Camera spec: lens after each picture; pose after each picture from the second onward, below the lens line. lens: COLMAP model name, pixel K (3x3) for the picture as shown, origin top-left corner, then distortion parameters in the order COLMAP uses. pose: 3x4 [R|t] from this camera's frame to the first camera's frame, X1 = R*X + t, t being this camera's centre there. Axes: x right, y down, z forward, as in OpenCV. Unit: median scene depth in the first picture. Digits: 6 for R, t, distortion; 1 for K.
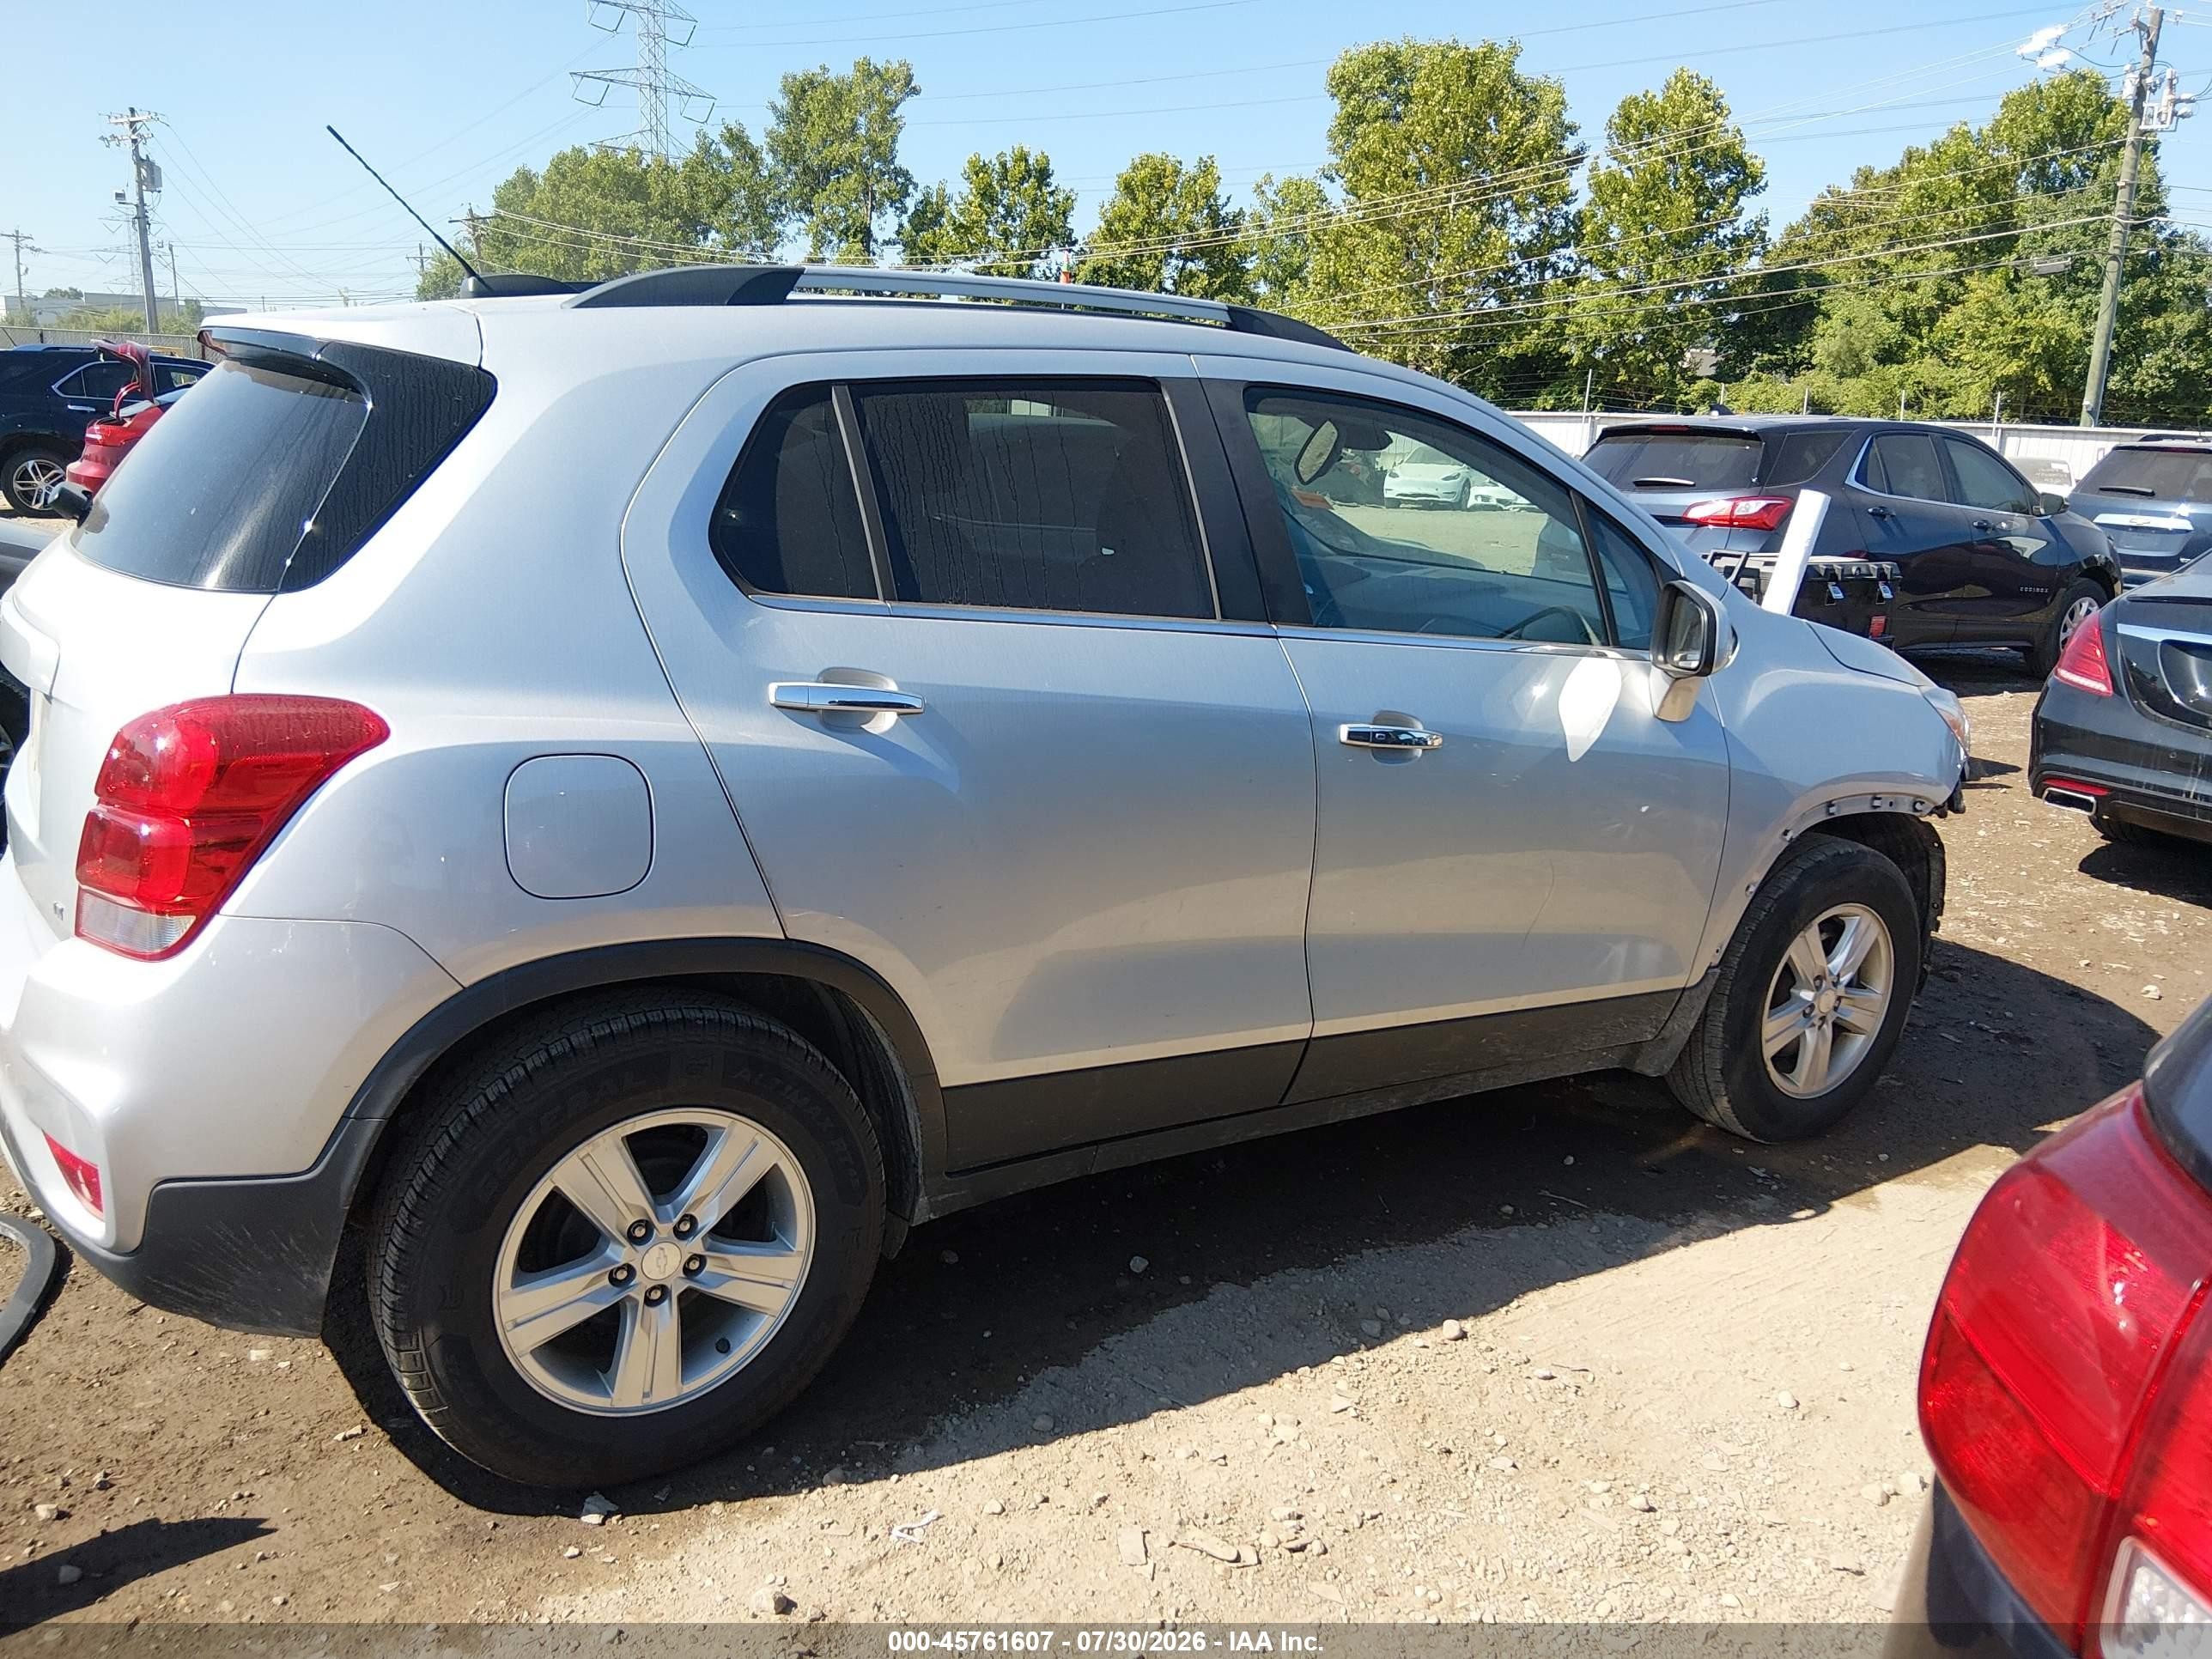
lens RADIAL K [[1735.8, 0, 1107.4], [0, 1735.8, 836.2], [0, 0, 1]] dist [0.061732, -0.109501]
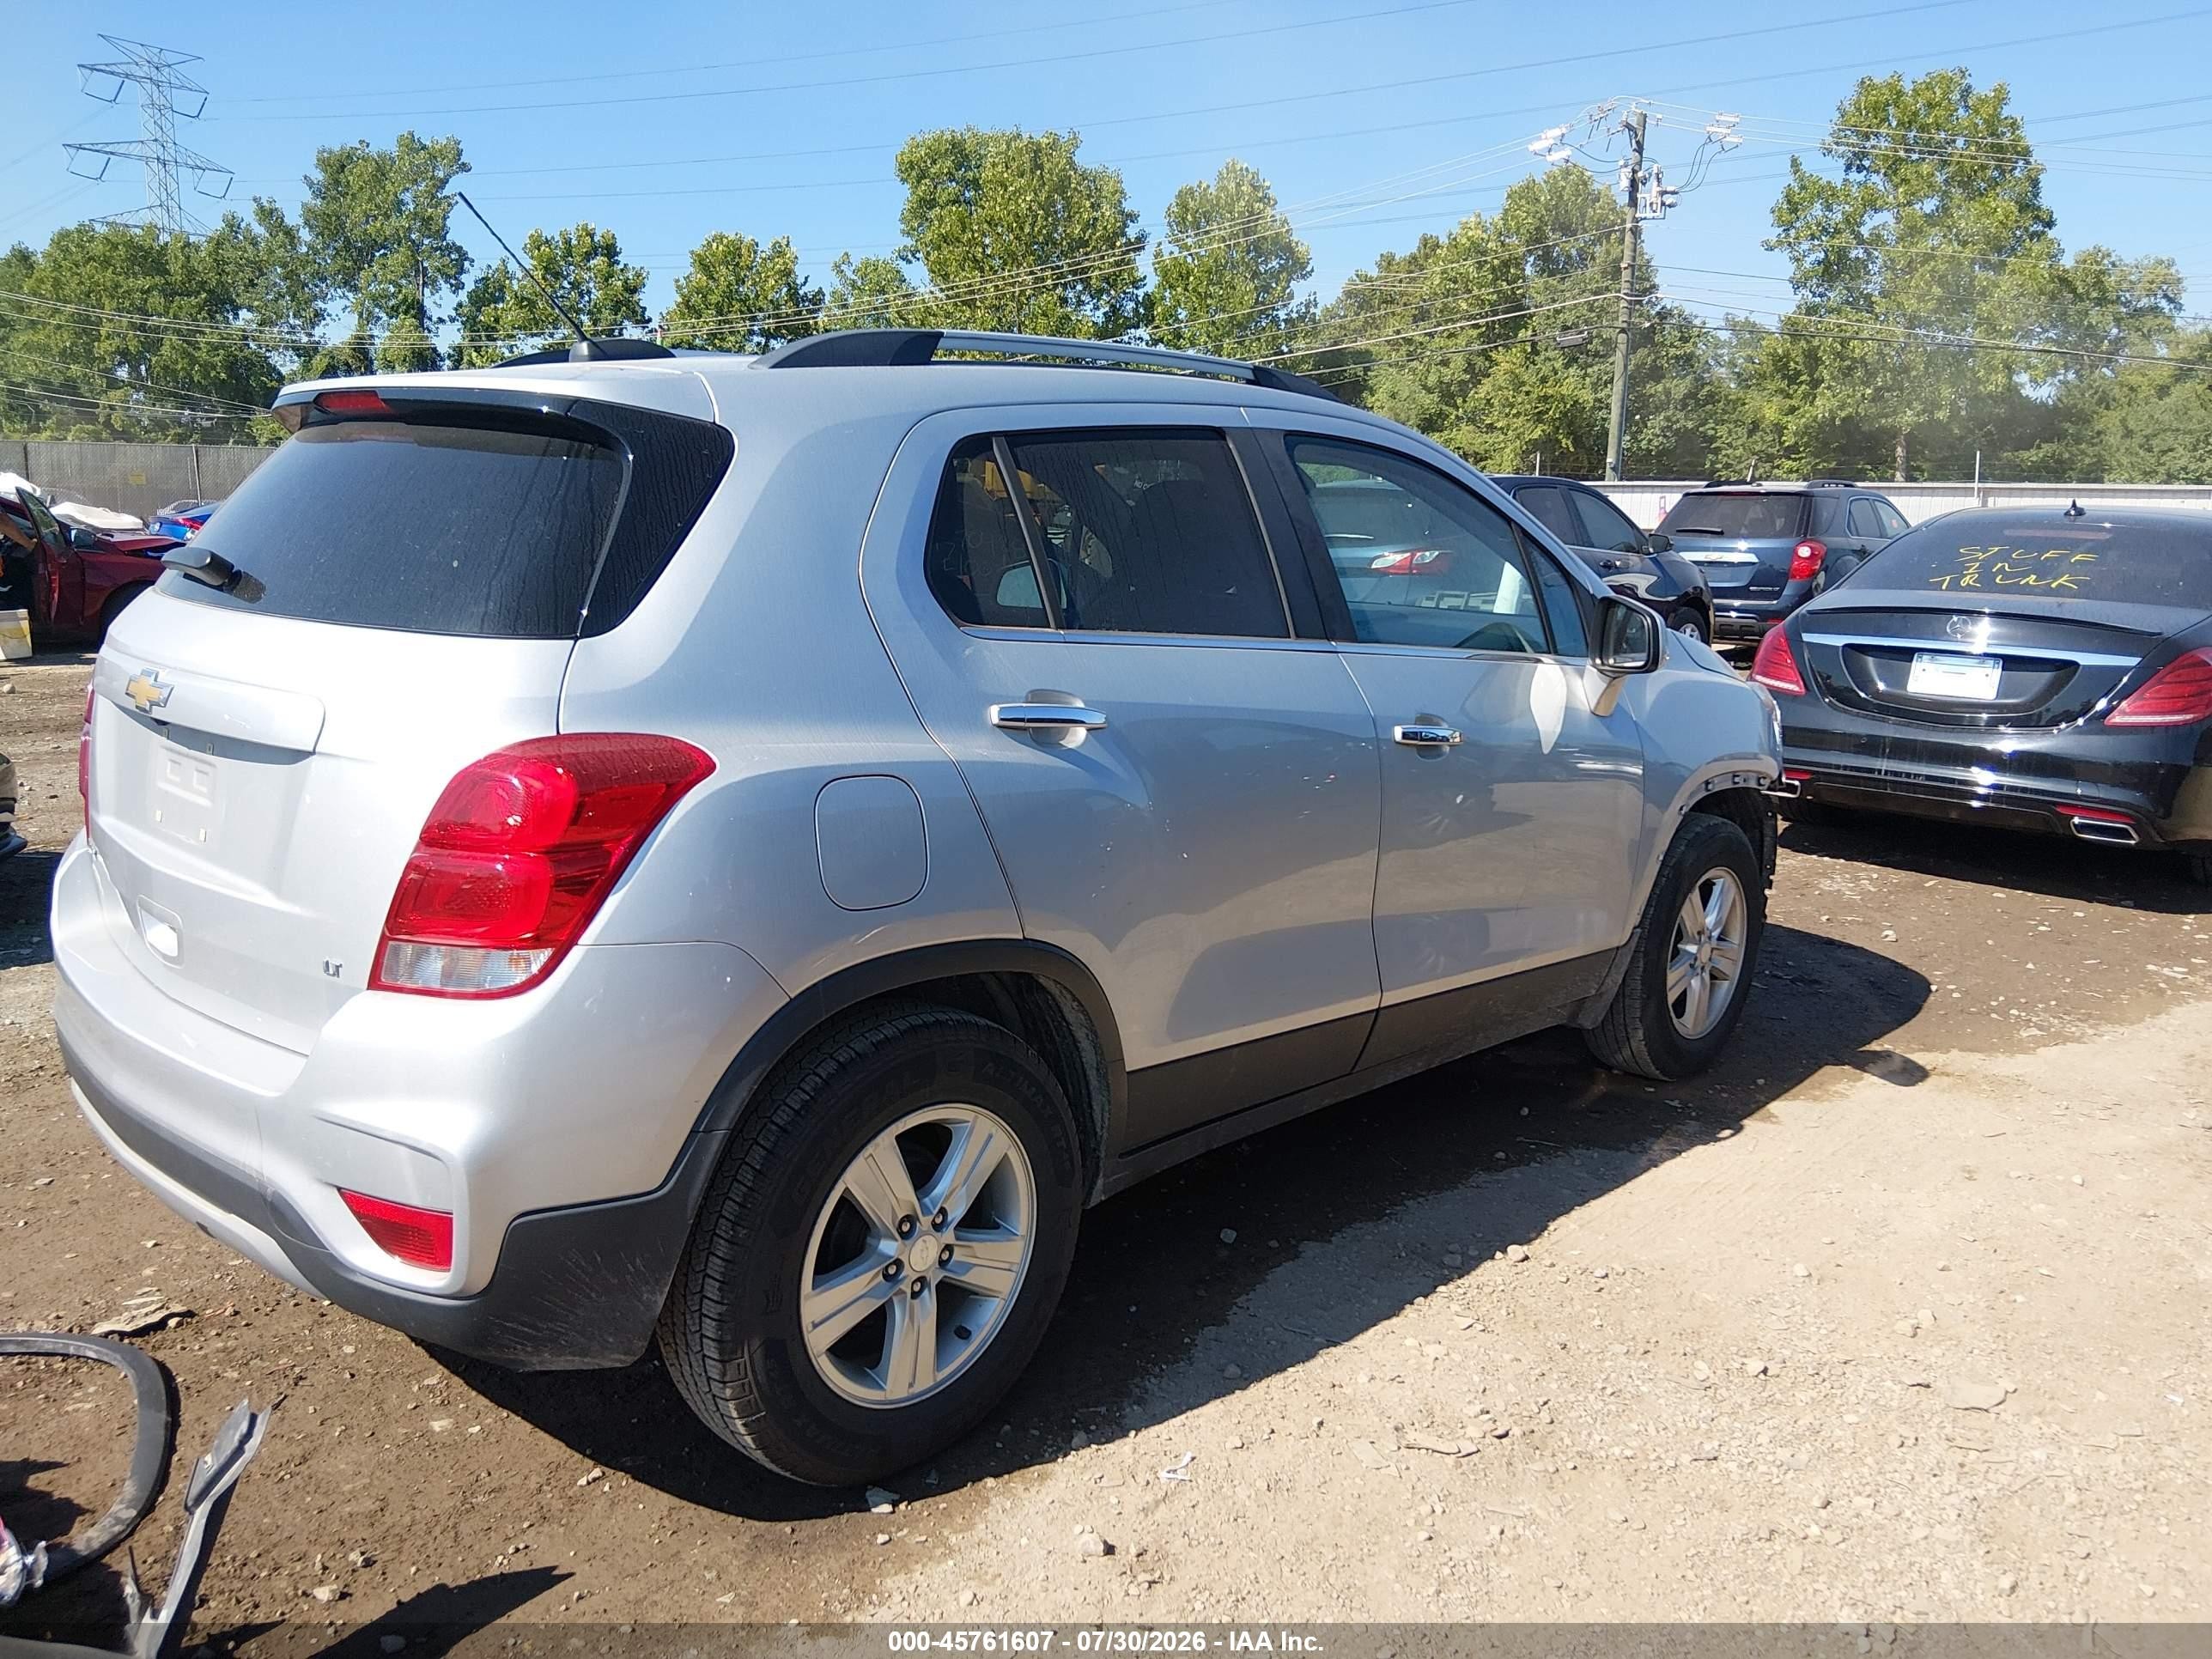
lens RADIAL K [[1735.8, 0, 1128.6], [0, 1735.8, 822.2], [0, 0, 1]] dist [0.061732, -0.109501]
pose [[0.968859, -0.070370, 0.237403, -0.148244], [0.081779, 0.995905, -0.038544, 0.013400], [-0.233719, 0.056758, 0.970646, -0.028679]]
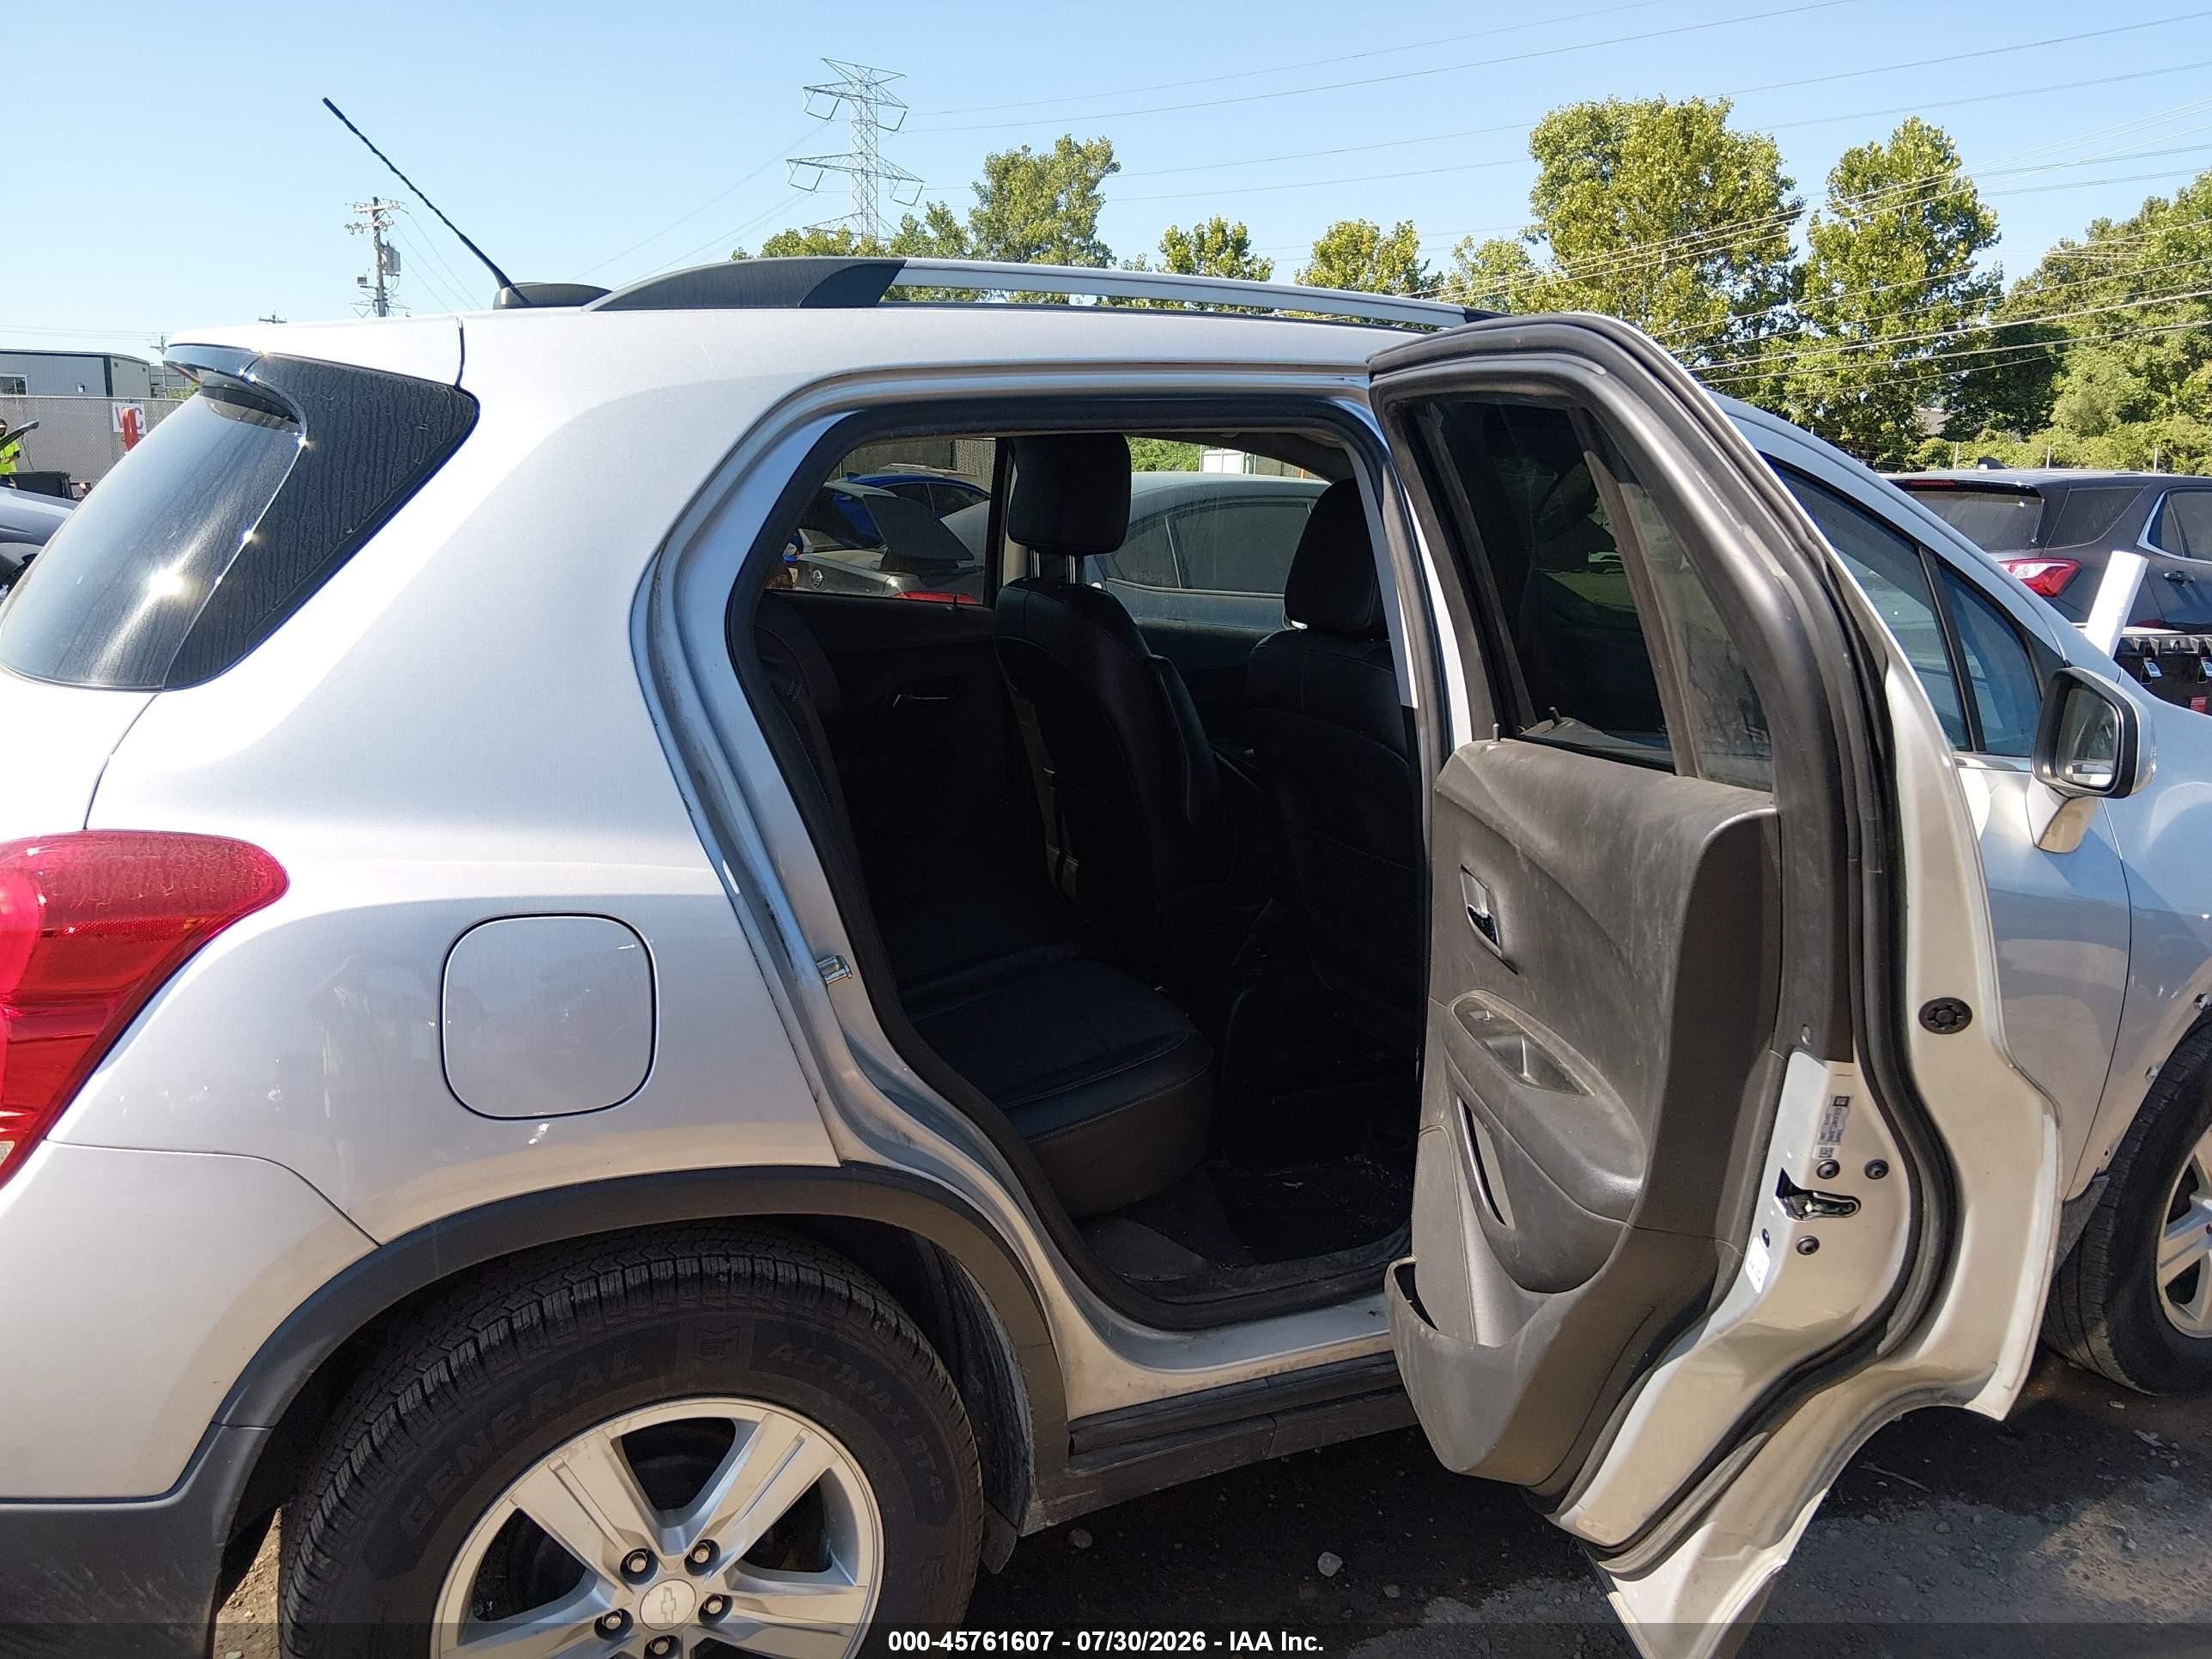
lens RADIAL K [[1735.8, 0, 1090.8], [0, 1735.8, 823.6], [0, 0, 1]] dist [0.061732, -0.109501]
pose [[0.993087, 0.014677, -0.116463, -0.000555], [-0.019725, 0.998910, -0.042308, -0.021481], [0.115715, 0.044312, 0.992294, 0.115109]]
